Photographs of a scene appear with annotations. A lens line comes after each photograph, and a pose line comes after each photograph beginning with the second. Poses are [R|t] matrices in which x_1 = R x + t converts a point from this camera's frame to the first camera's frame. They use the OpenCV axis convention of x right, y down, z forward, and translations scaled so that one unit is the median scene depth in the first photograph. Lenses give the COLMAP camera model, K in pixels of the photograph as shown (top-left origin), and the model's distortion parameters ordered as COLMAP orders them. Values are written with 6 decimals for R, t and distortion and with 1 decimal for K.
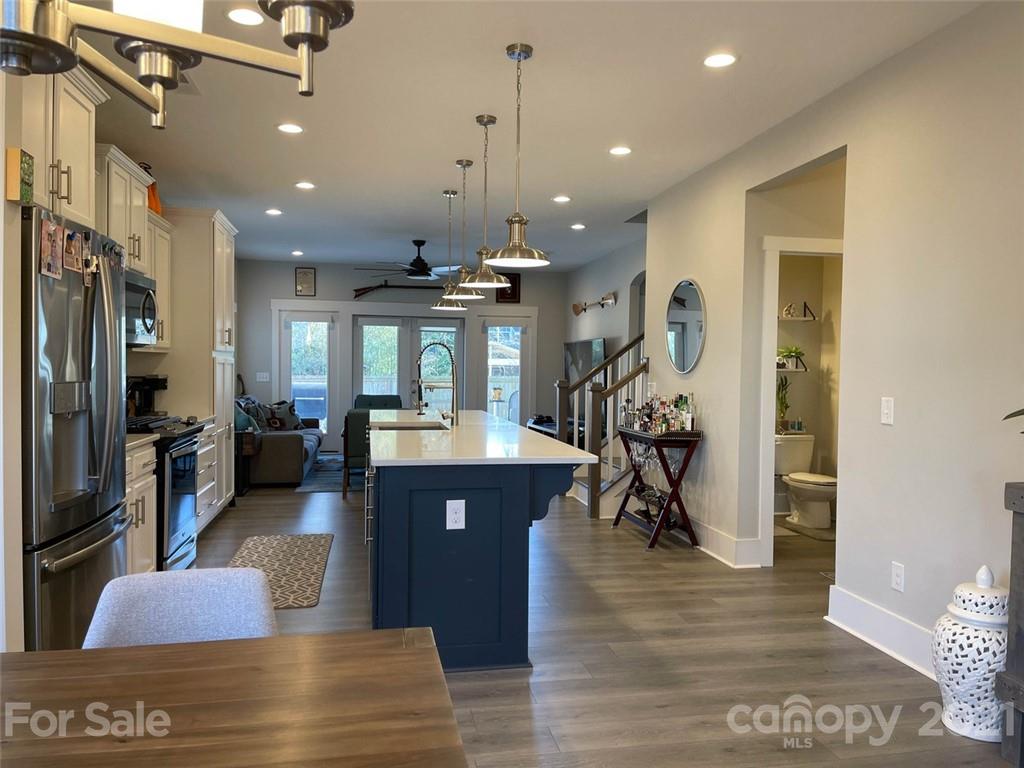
lens RADIAL K [[781.5, 0, 505.0], [0, 781.5, 384.5], [0, 0, 1]] dist [0.010429, 0.006566]
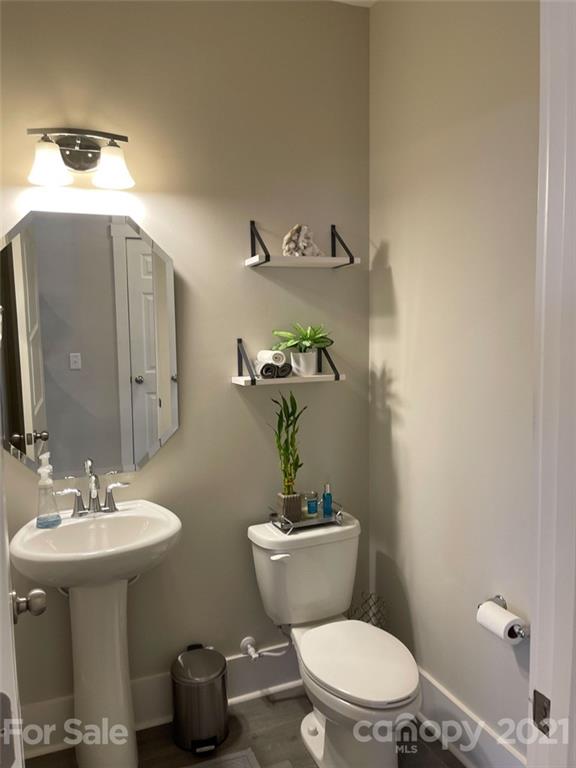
lens RADIAL K [[586.1, 0, 289.0], [0, 586.1, 377.9], [0, 0, 1]] dist [0.010429, 0.006566]
pose [[0.975298, -0.047374, 0.215752, 0.285525], [0.034311, 0.997367, 0.063894, -0.040391], [-0.218211, -0.054913, 0.974355, 0.681013]]
